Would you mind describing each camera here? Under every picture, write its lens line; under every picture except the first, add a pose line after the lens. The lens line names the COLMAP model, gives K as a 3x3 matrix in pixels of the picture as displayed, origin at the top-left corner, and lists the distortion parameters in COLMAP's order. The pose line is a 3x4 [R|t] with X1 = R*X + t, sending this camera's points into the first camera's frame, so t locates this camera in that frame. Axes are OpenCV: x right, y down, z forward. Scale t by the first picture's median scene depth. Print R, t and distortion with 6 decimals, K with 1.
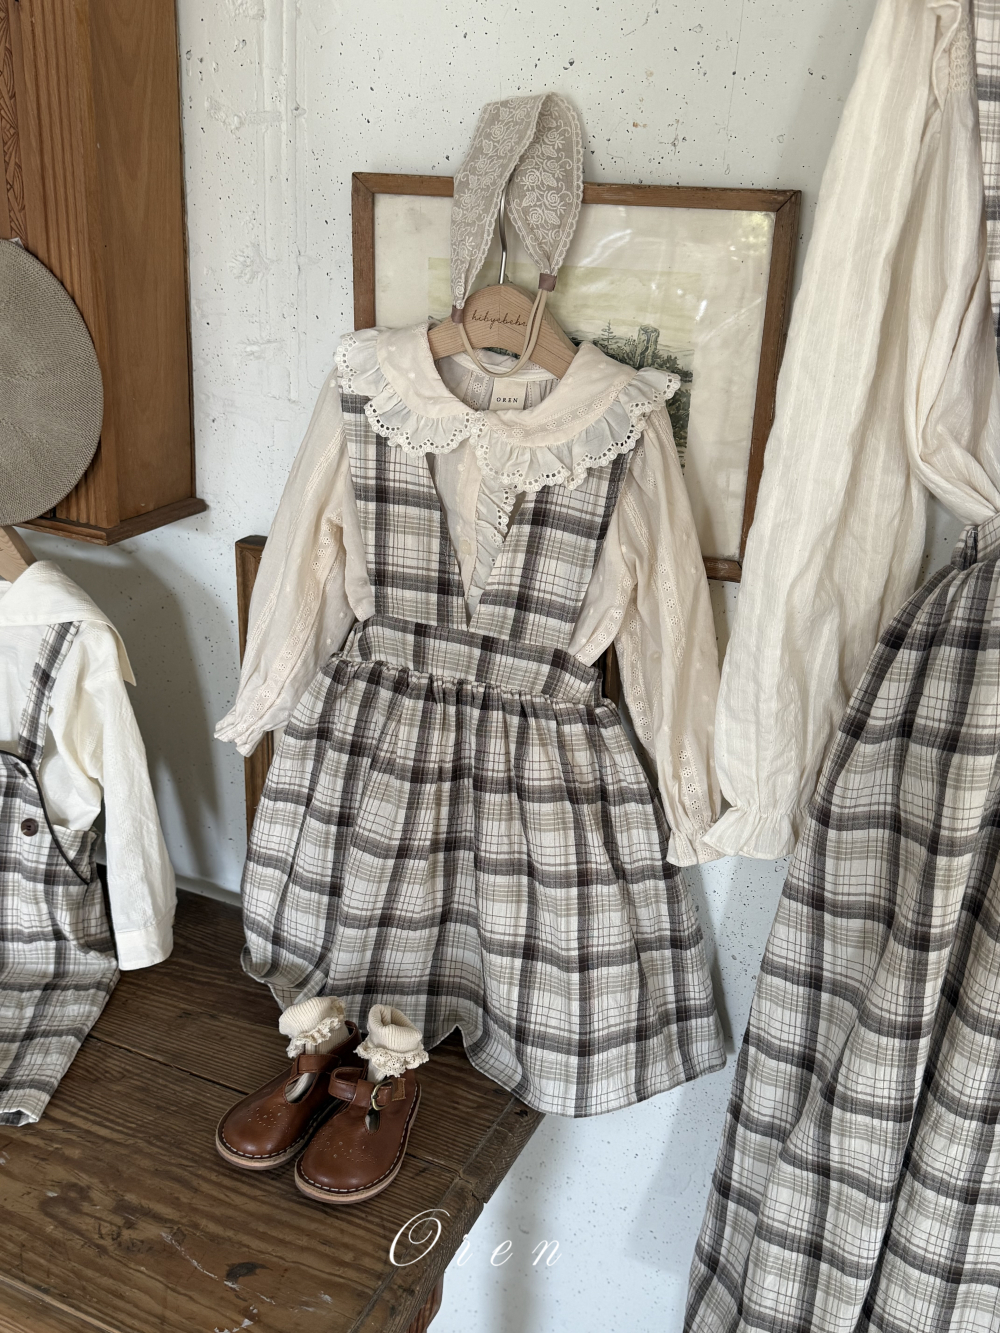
lens RADIAL K [[1262.6, 0, 502.9], [0, 1262.6, 697.6], [0, 0, 1]] dist [-0.002736, 0.000000]
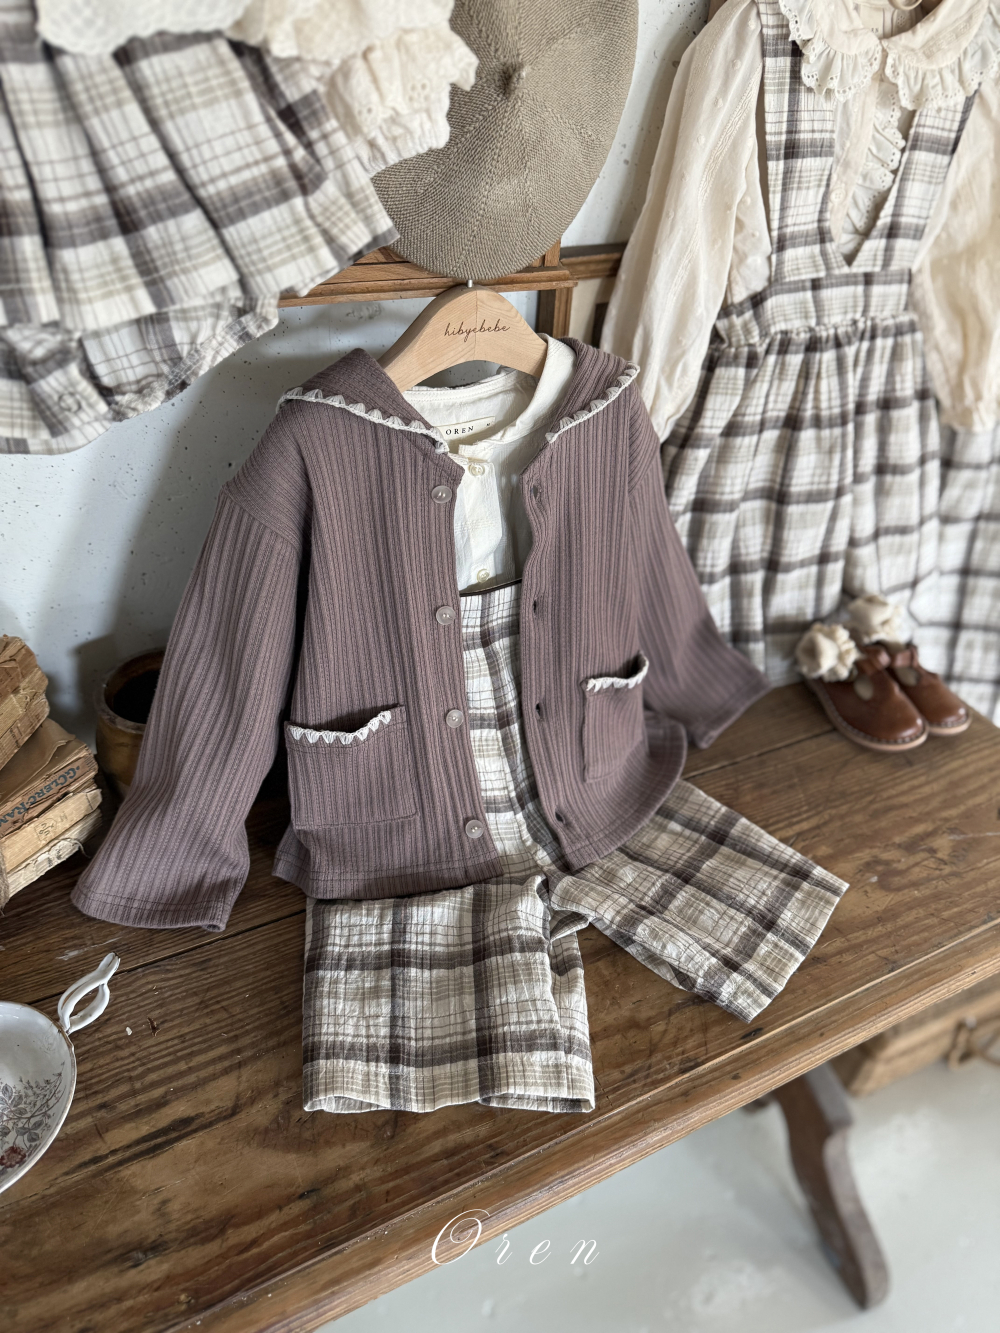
lens RADIAL K [[940.5, 0, 492.5], [0, 940.5, 687.3], [0, 0, 1]] dist [-0.021598, -0.003148]
pose [[0.635179, -0.498711, 0.589776, -0.889212], [0.276633, 0.859833, 0.429140, -0.178377], [-0.721126, -0.109429, 0.684107, 0.641700]]
